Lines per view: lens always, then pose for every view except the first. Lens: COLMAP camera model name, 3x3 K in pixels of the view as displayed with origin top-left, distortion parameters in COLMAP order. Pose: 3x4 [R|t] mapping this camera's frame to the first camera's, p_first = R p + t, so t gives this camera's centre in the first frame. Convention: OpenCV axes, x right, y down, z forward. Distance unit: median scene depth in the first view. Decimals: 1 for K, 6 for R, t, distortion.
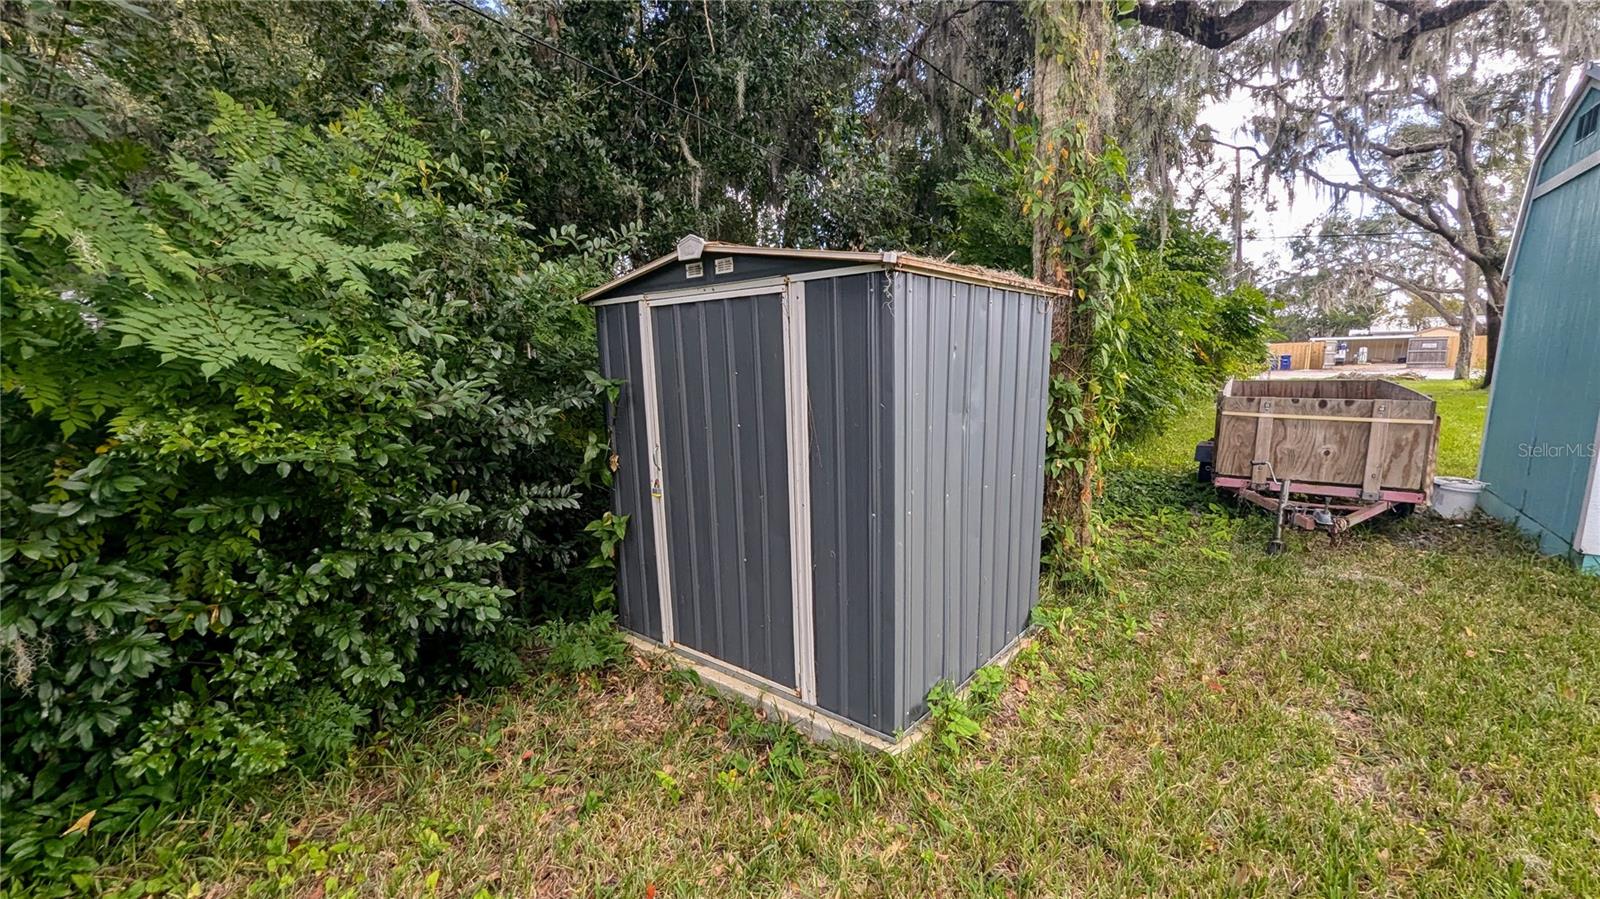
lens RADIAL K [[660.3, 0, 807.3], [0, 660.3, 468.6], [0, 0, 1]] dist [0.001676, -0.002175]
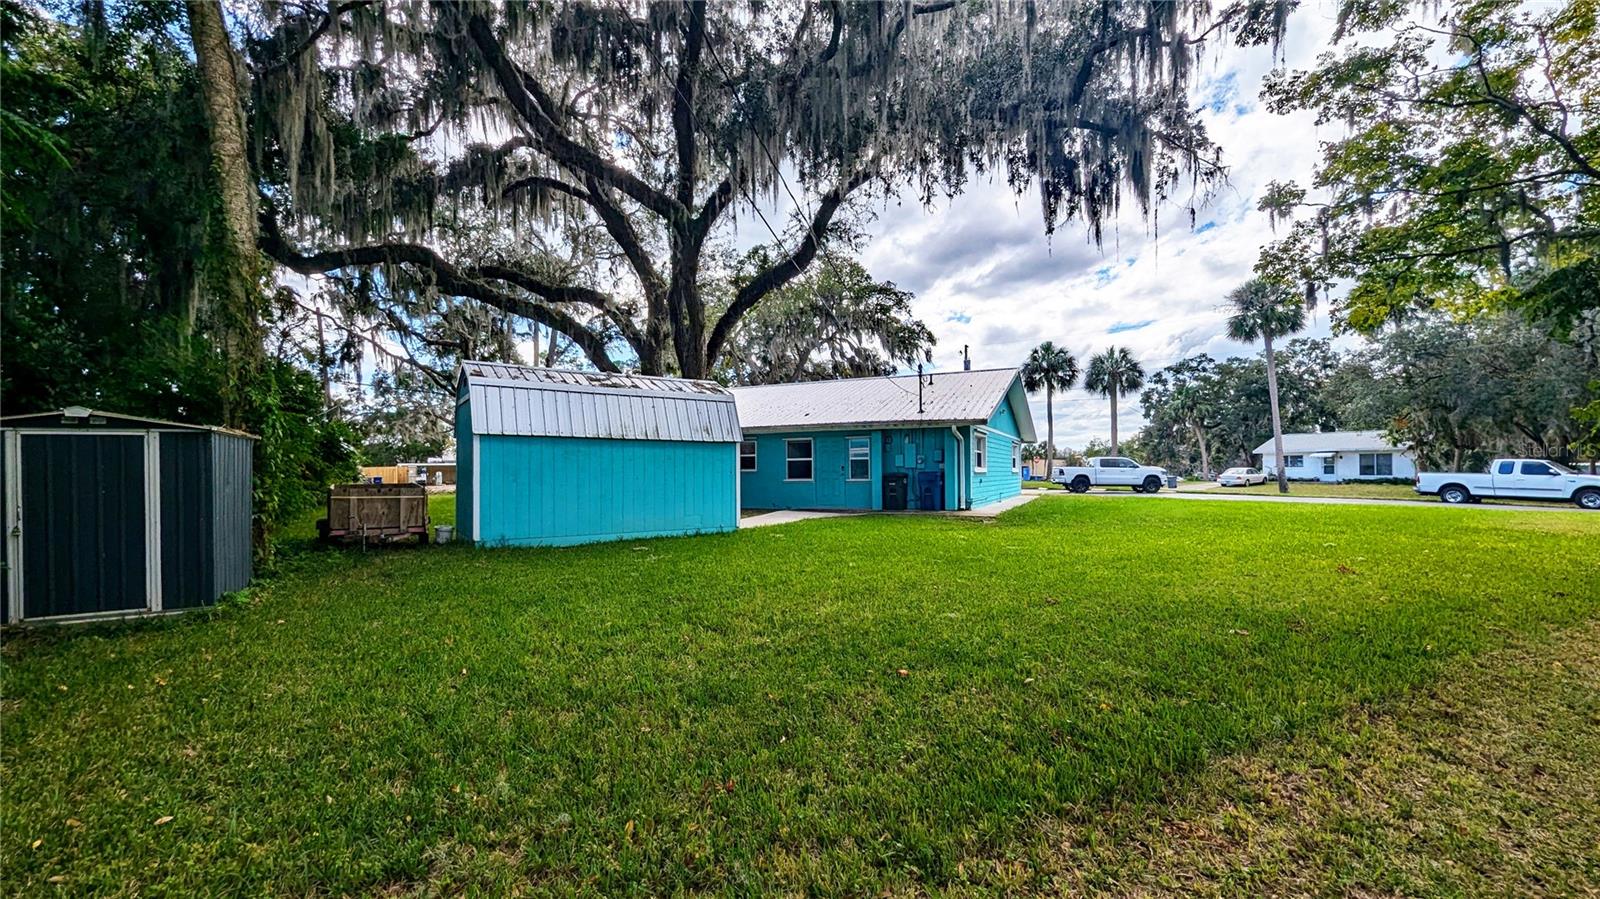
lens RADIAL K [[660.3, 0, 807.3], [0, 660.3, 468.6], [0, 0, 1]] dist [0.001676, -0.002175]
pose [[0.369984, 0.014810, 0.928920, -0.150755], [0.158134, 0.984278, -0.078677, 0.047377], [-0.915481, 0.176003, 0.361825, -0.229107]]
